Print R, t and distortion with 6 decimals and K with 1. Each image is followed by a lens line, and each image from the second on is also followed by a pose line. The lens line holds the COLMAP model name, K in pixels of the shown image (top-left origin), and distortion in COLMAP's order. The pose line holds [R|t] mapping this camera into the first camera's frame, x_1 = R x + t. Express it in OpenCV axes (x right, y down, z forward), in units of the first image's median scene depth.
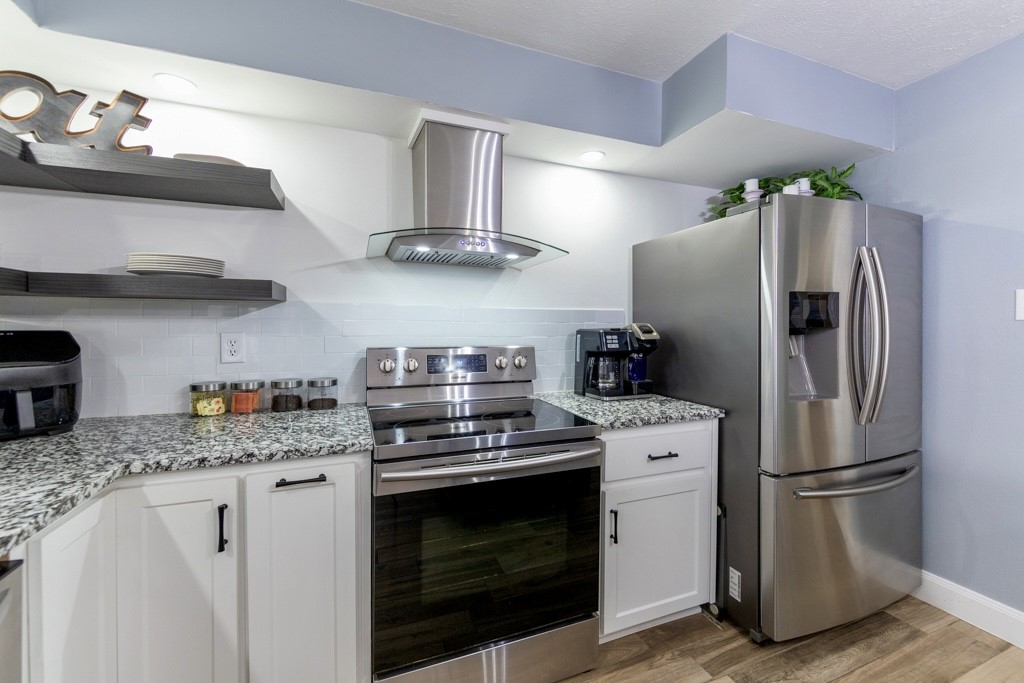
lens RADIAL K [[398.1, 0, 522.8], [0, 398.1, 333.8], [0, 0, 1]] dist [-0.007998, -0.000066]
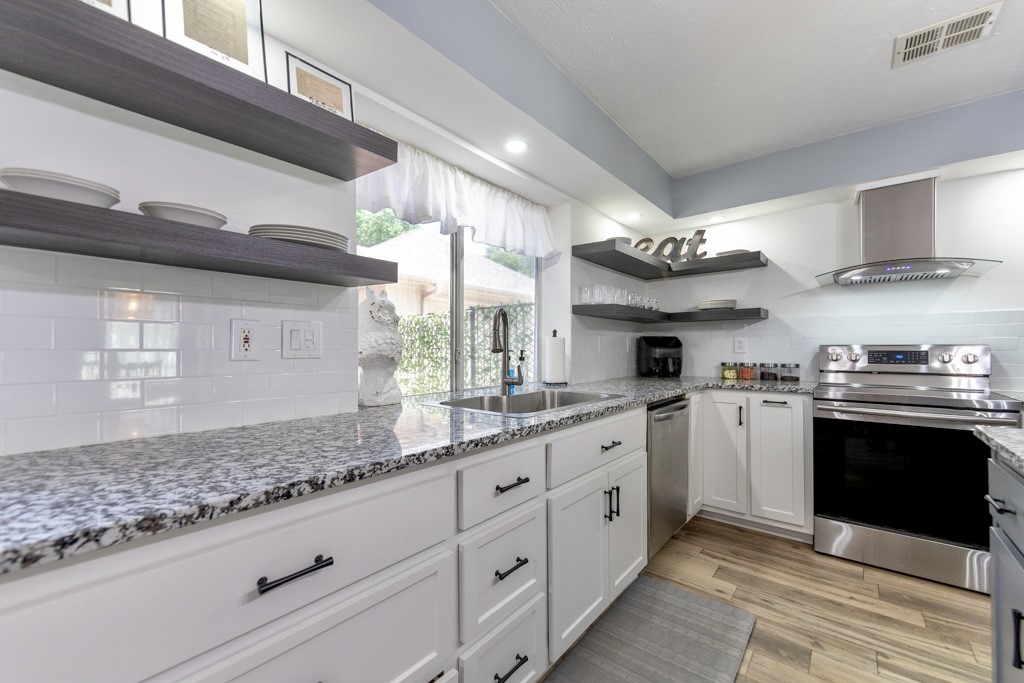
lens RADIAL K [[423.0, 0, 529.5], [0, 423.0, 350.4], [0, 0, 1]] dist [0.000314, -0.000196]
pose [[0.493108, -0.001960, -0.869966, 0.564402], [-0.005234, 0.999973, -0.005220, 0.083026], [0.869952, 0.007128, 0.493084, -0.929283]]
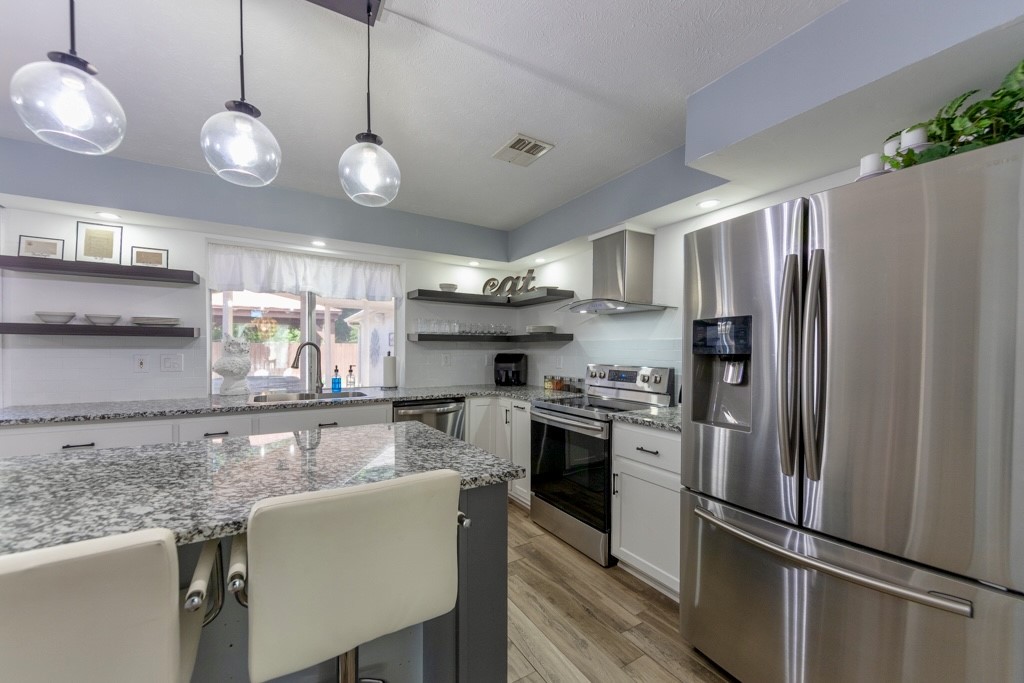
lens RADIAL K [[408.1, 0, 507.5], [0, 408.1, 358.5], [0, 0, 1]] dist [-0.001736, -0.000214]
pose [[0.173713, 0.016559, -0.984657, 1.673072], [-0.015141, 0.999785, 0.014143, -0.013060], [0.984680, 0.012452, 0.173926, 0.304525]]
